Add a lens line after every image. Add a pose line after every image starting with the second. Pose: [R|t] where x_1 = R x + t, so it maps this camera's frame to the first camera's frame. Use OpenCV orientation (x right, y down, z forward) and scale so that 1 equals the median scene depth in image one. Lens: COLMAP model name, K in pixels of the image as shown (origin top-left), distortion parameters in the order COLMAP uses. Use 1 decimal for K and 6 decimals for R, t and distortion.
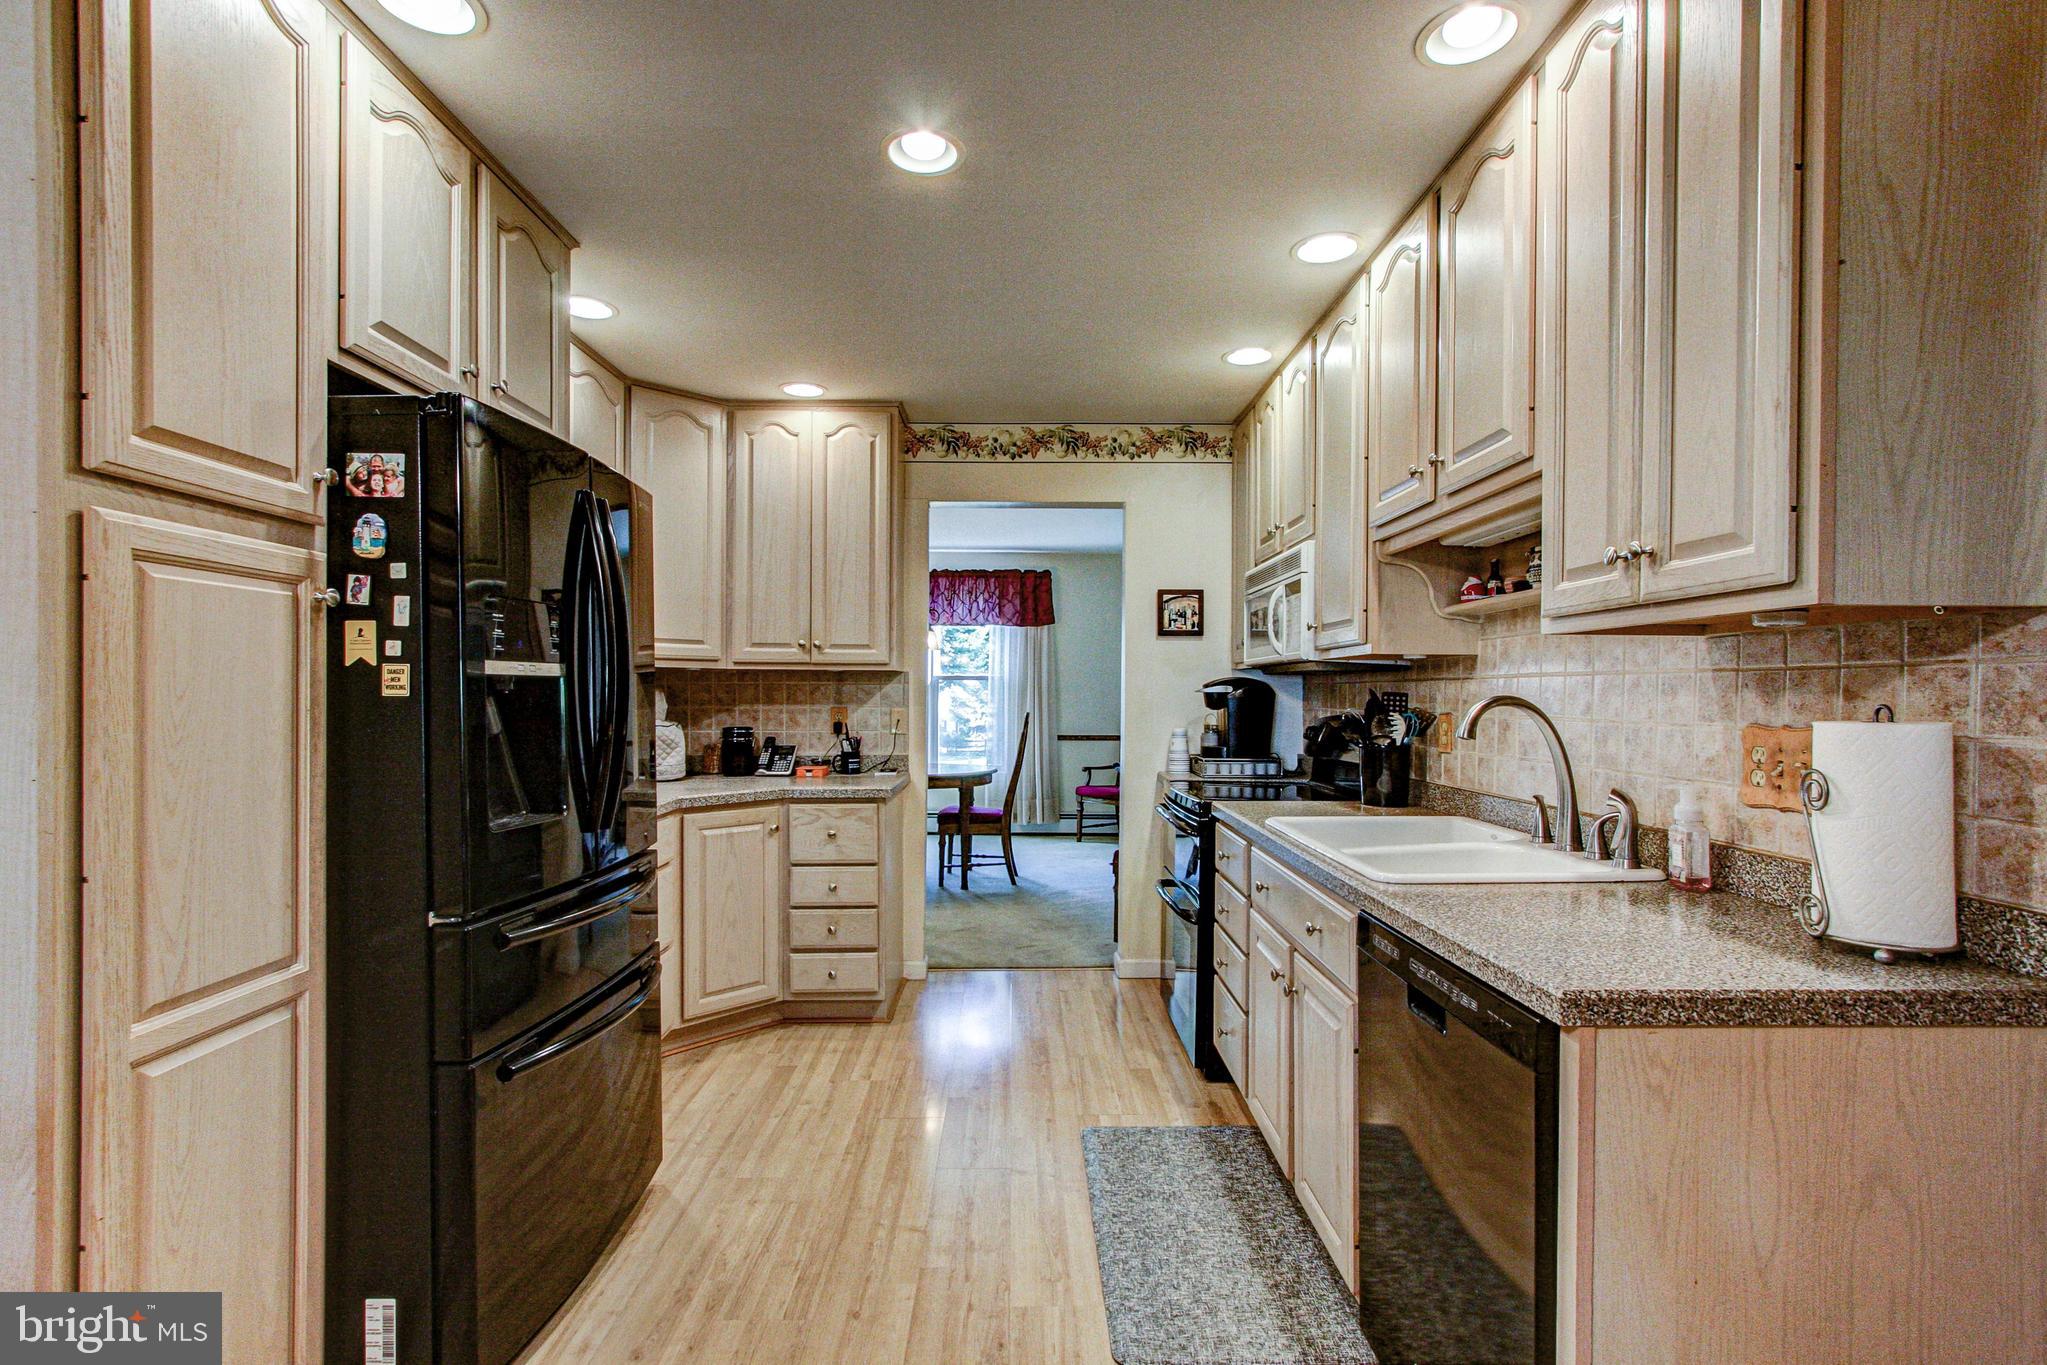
lens RADIAL K [[964.8, 0, 1011.9], [0, 964.8, 688.0], [0, 0, 1]] dist [0.000427, 0.000702]
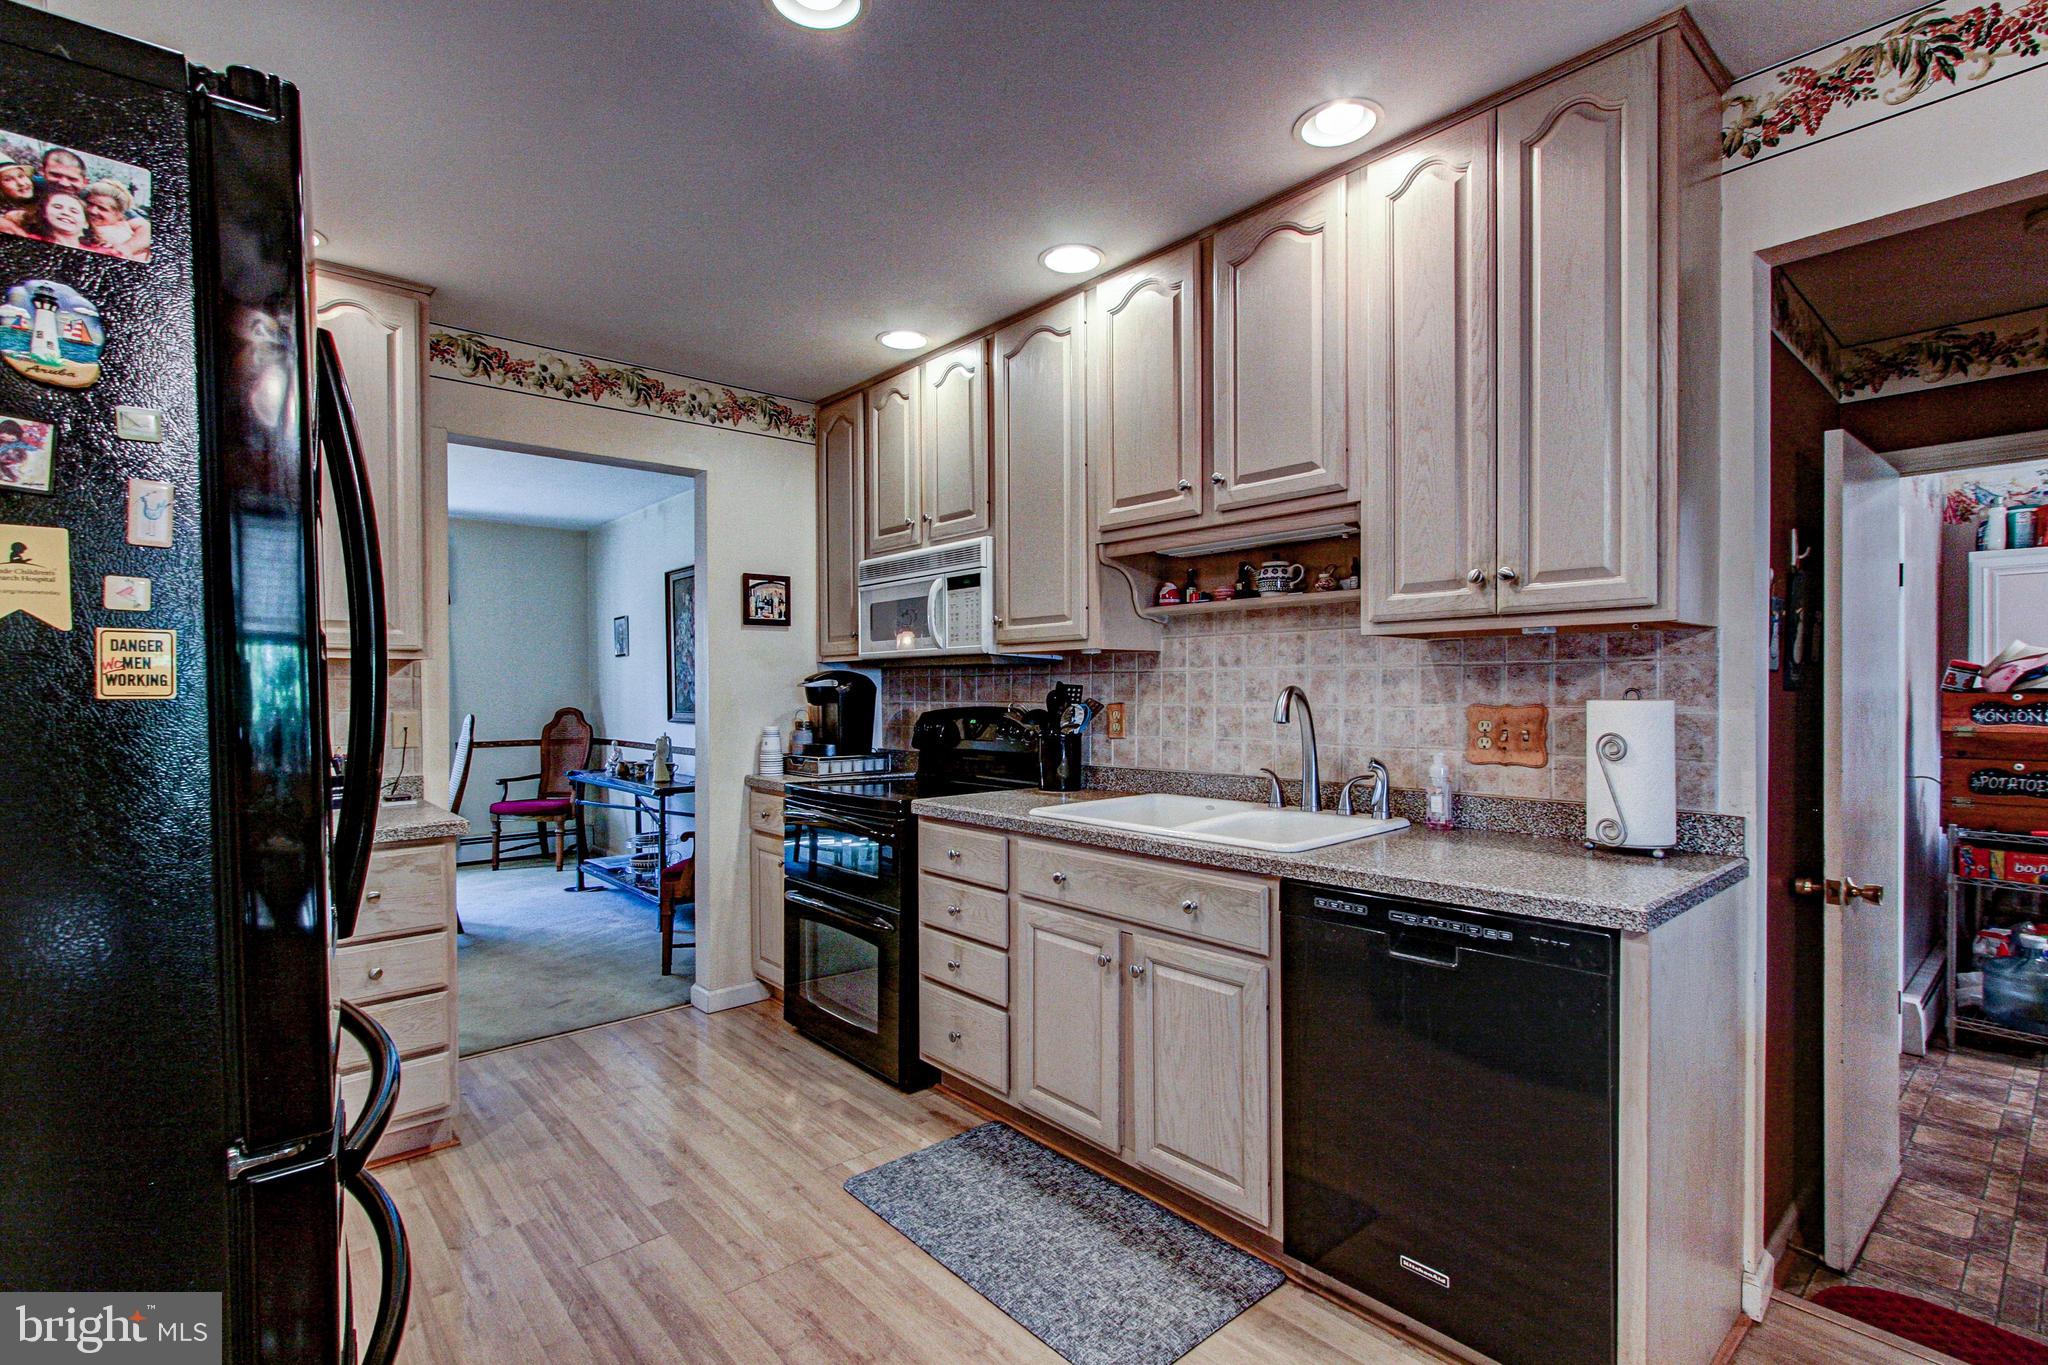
lens RADIAL K [[965.2, 0, 1019.9], [0, 965.2, 689.3], [0, 0, 1]] dist [0.000427, 0.000702]
pose [[0.751984, -0.008622, 0.659125, -0.413680], [0.004786, 0.999960, 0.007619, 0.001375], [-0.659164, -0.002575, 0.751995, 0.253868]]
